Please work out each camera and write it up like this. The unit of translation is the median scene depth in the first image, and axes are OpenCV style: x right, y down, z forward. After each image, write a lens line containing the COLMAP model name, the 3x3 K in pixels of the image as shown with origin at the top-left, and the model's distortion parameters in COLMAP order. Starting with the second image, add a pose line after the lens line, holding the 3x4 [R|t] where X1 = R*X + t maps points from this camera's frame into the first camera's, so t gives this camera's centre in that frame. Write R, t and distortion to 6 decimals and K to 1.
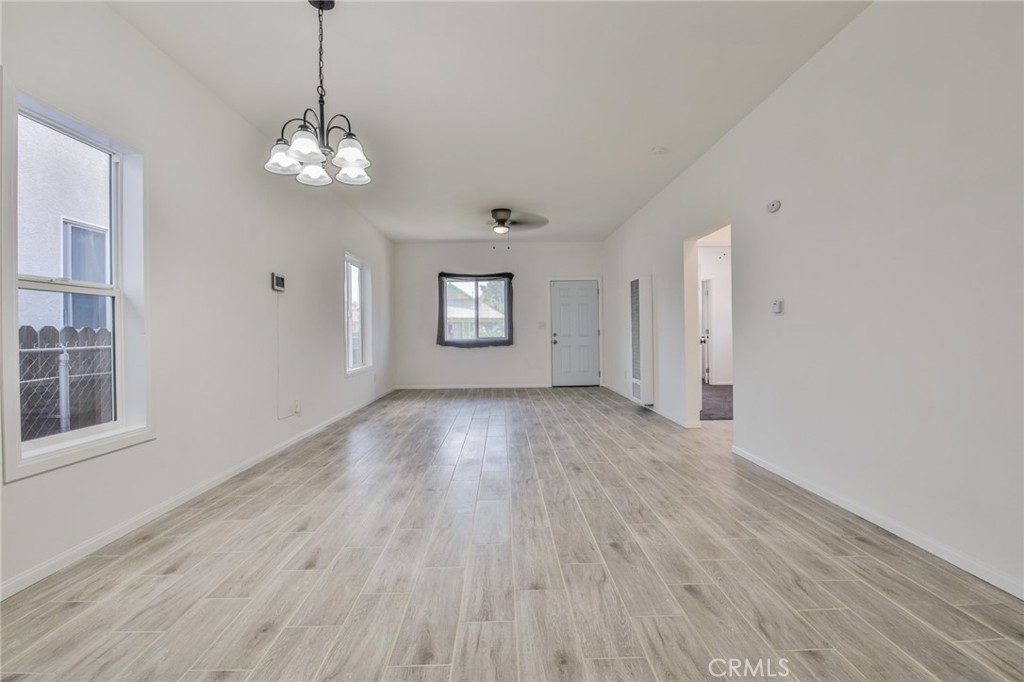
lens RADIAL K [[466.0, 0, 514.2], [0, 466.0, 335.0], [0, 0, 1]] dist [0.001468, -0.010843]
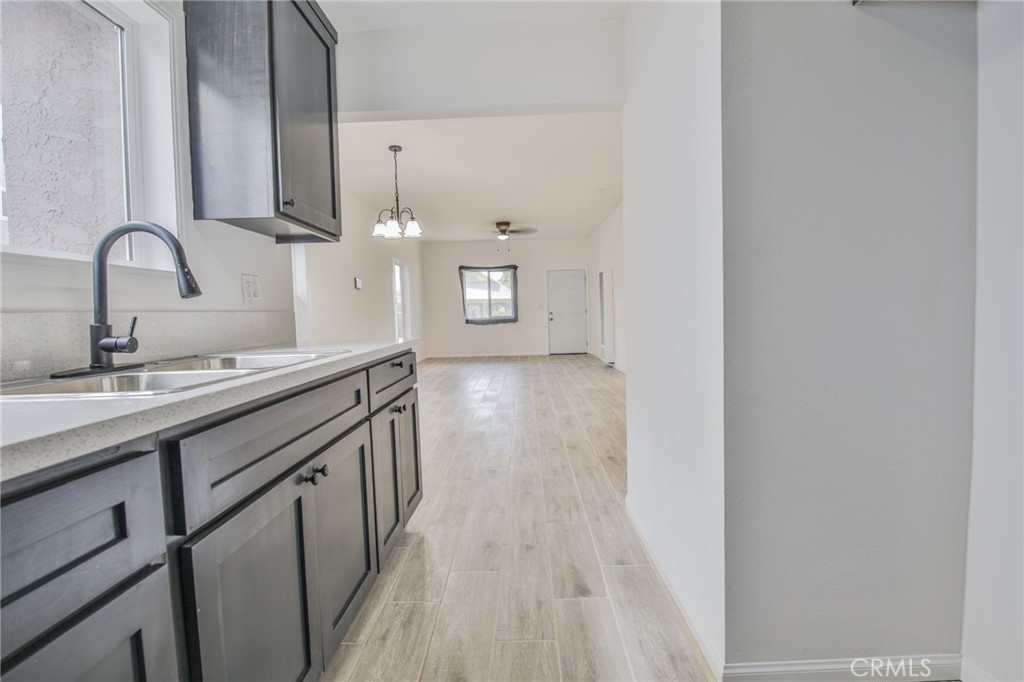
lens RADIAL K [[466.0, 0, 514.2], [0, 466.0, 335.0], [0, 0, 1]] dist [0.001468, -0.010843]
pose [[0.998638, -0.014190, -0.050204, 0.054799], [0.016375, 0.998924, 0.043382, 0.001760], [0.049534, -0.044145, 0.997796, -0.298904]]
